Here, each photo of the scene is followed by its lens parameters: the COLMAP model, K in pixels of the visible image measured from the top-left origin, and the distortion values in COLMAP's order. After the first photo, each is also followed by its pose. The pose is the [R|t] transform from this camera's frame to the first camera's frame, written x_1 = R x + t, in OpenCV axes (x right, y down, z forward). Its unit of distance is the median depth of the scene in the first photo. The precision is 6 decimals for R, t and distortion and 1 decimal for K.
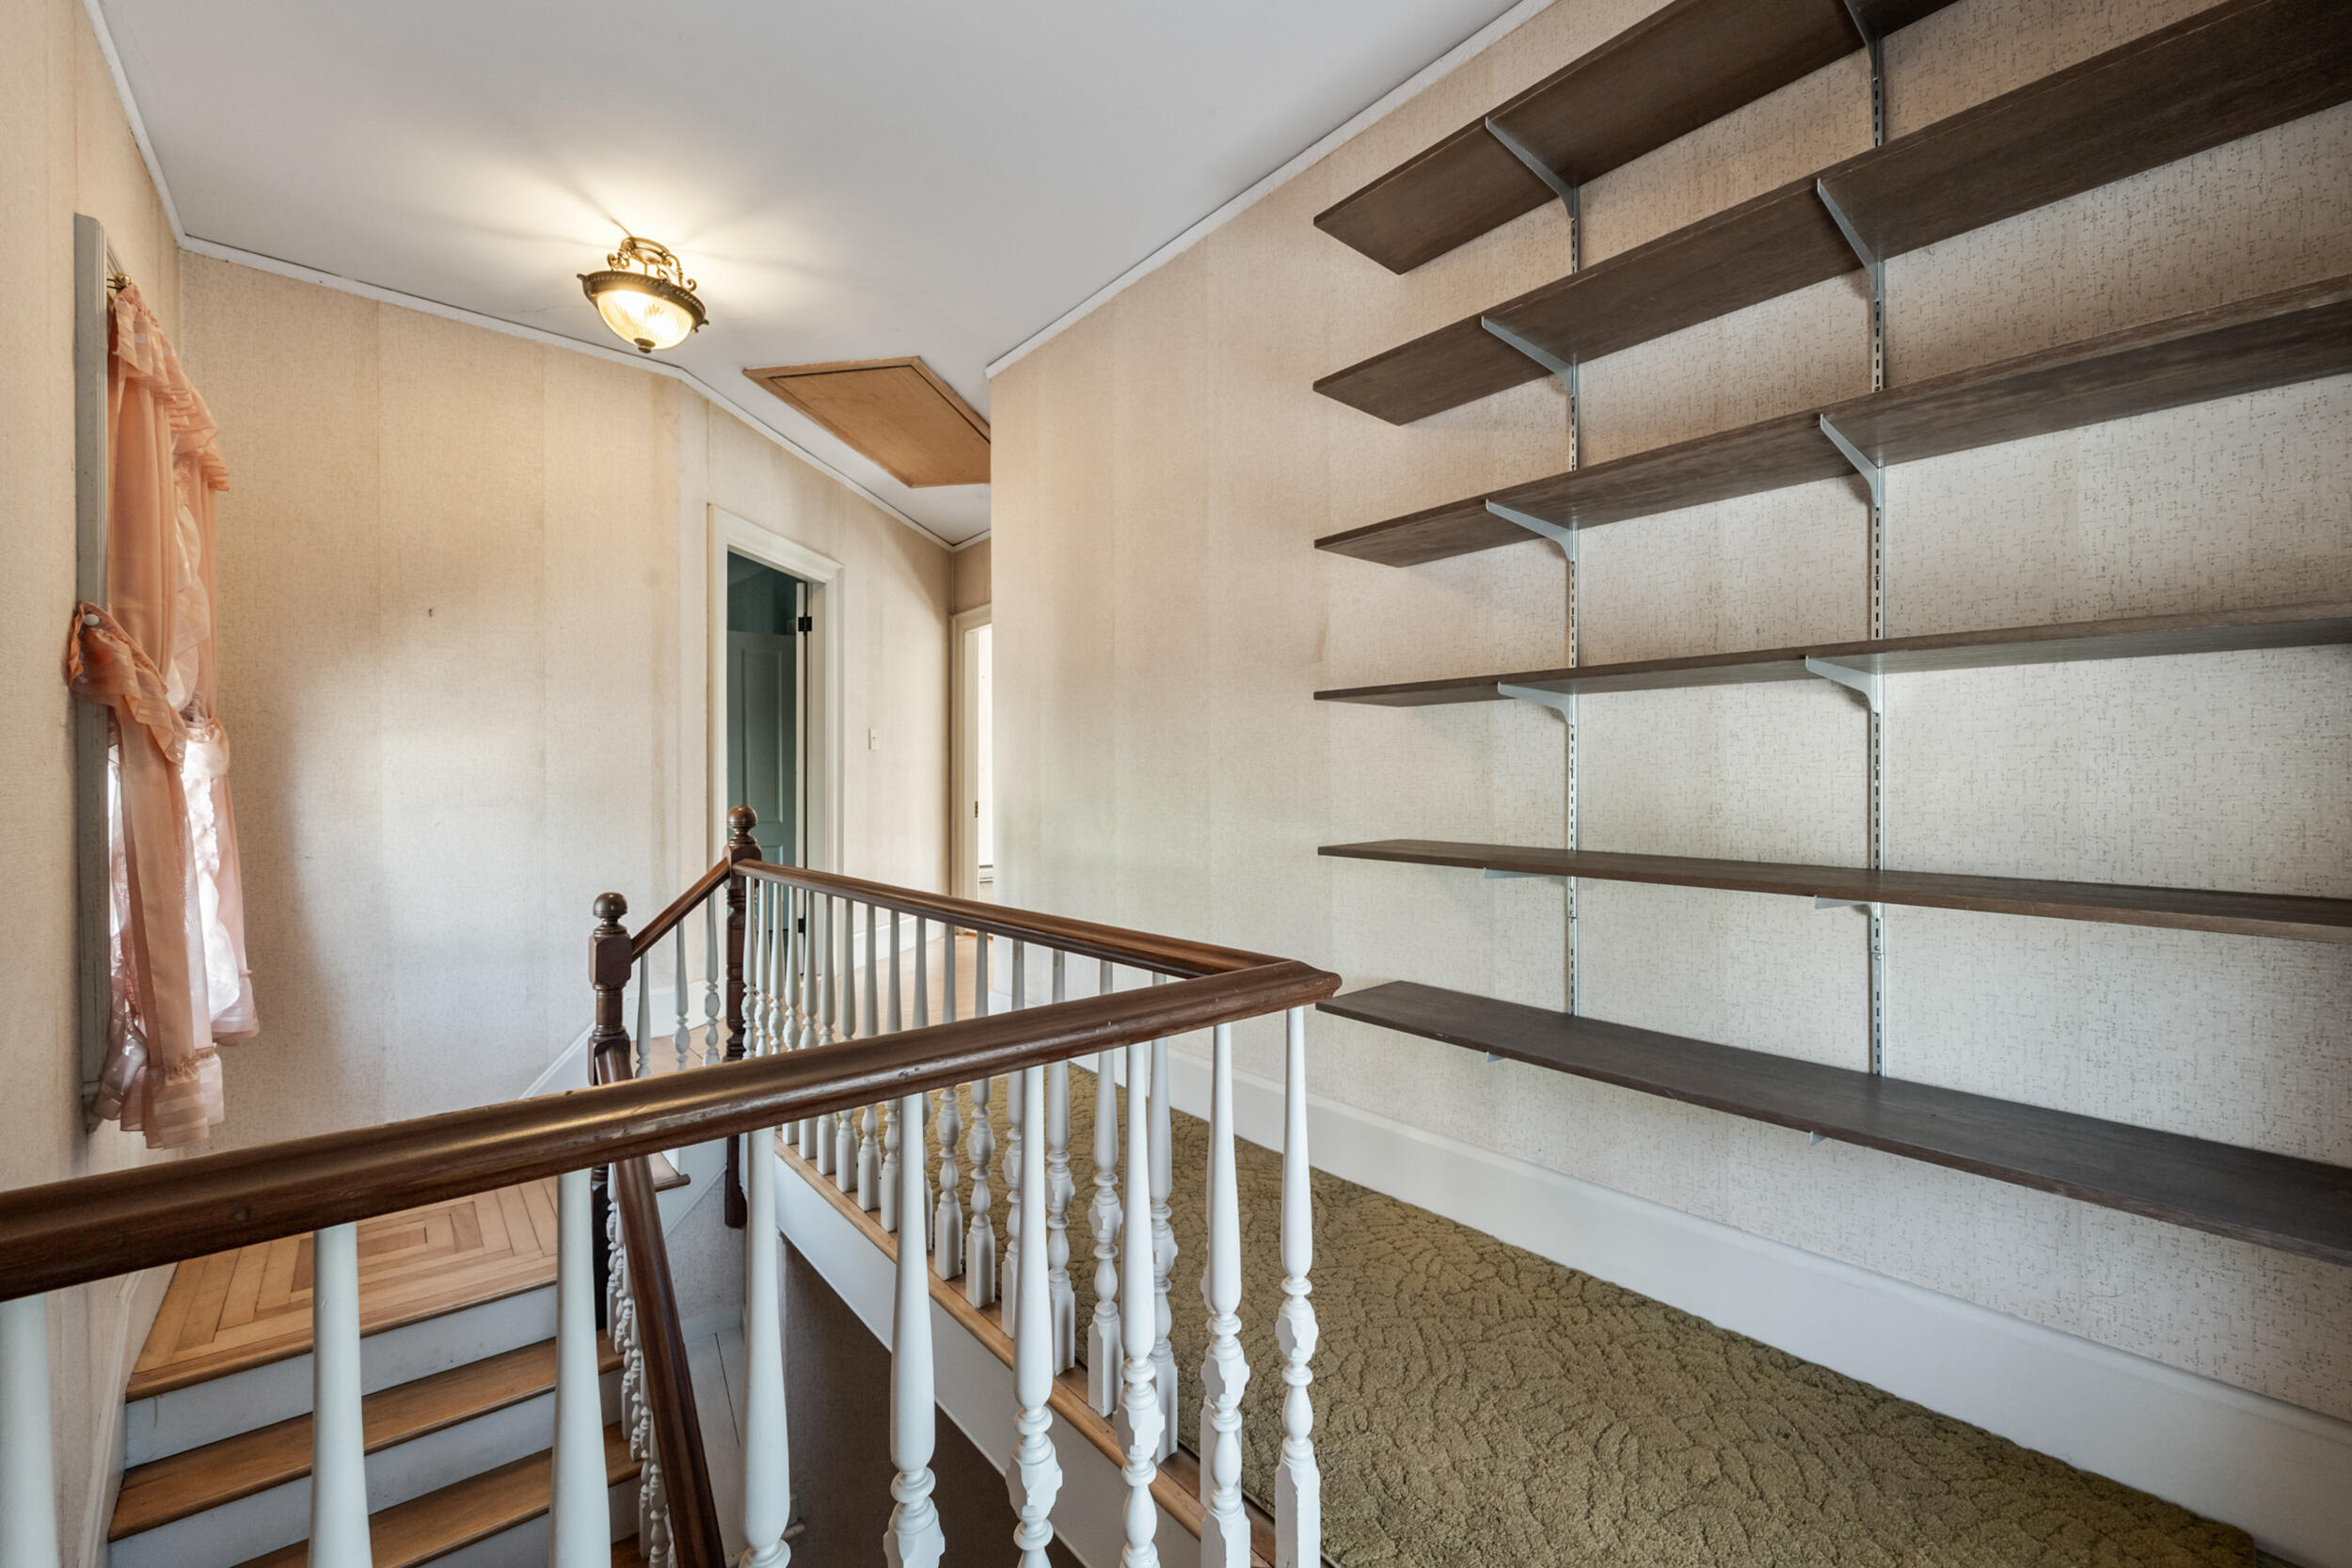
lens RADIAL K [[951.9, 0, 1173.0], [0, 951.9, 788.4], [0, 0, 1]] dist [-0.002218, 0.000567]
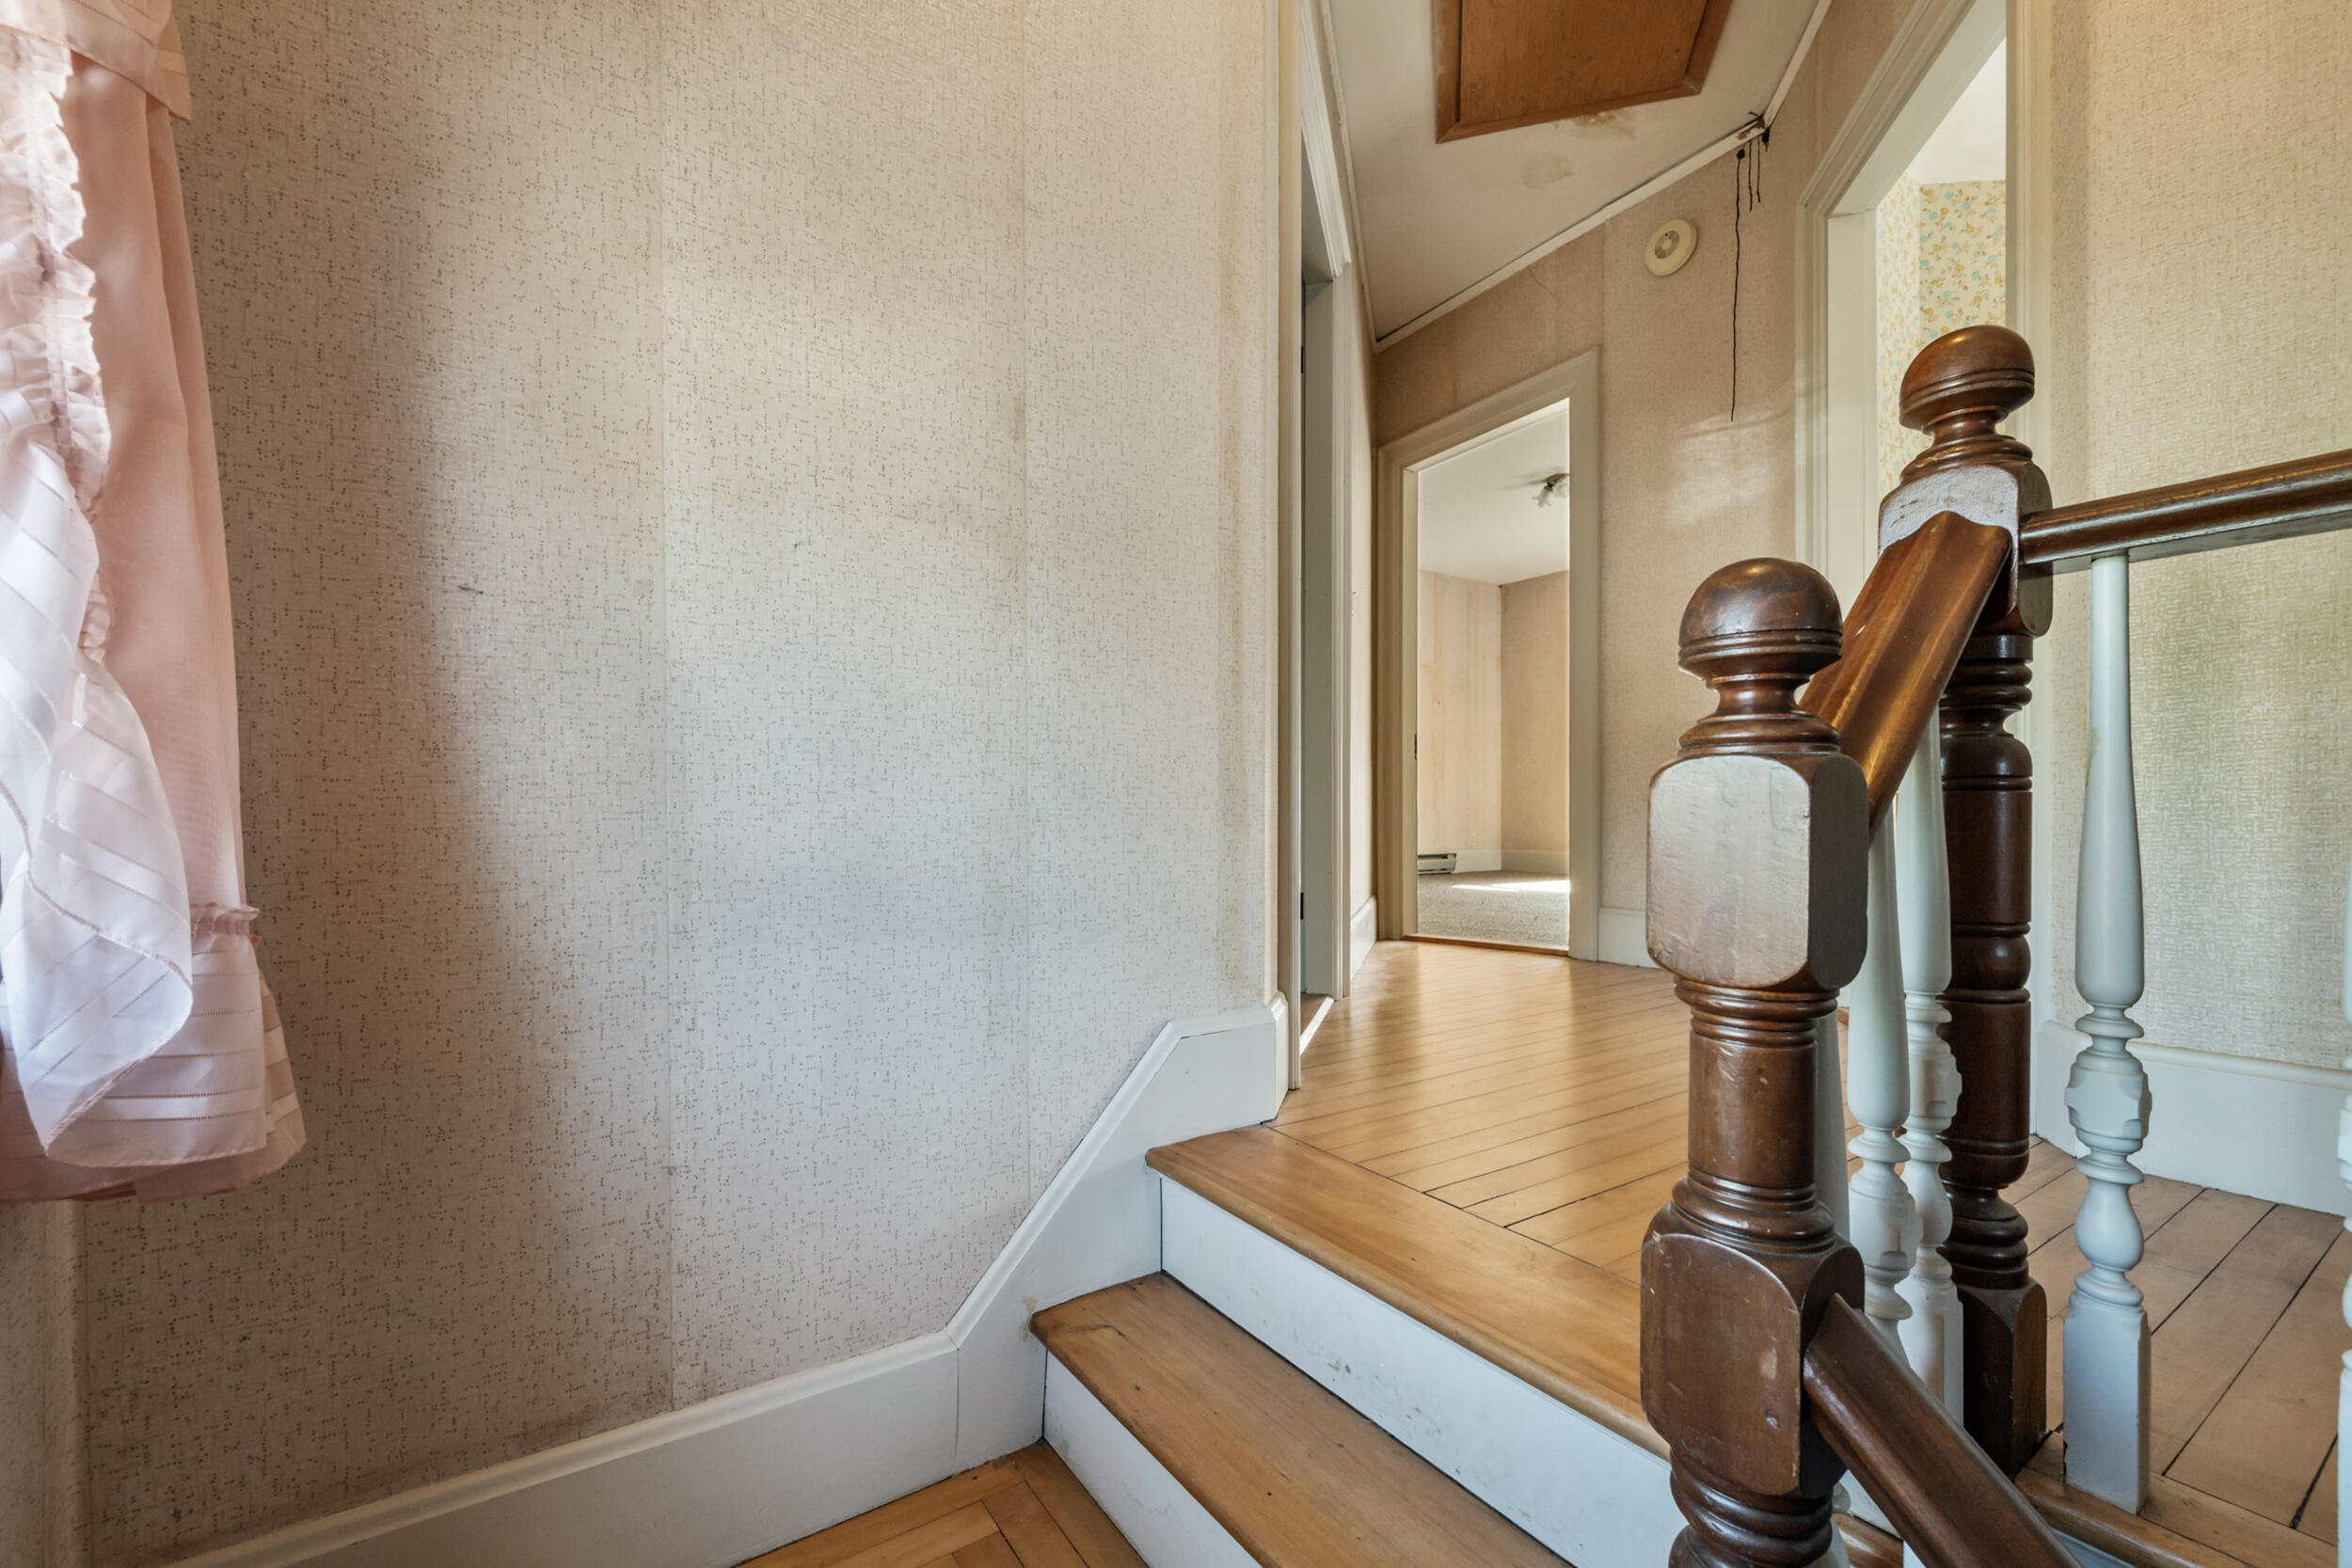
lens RADIAL K [[951.9, 0, 1162.3], [0, 951.9, 825.4], [0, 0, 1]] dist [-0.002218, 0.000567]
pose [[0.994131, 0.001245, -0.108179, -0.630273], [-0.000809, 0.999991, 0.004083, 0.150052], [0.108183, -0.003972, 0.994123, 0.692862]]
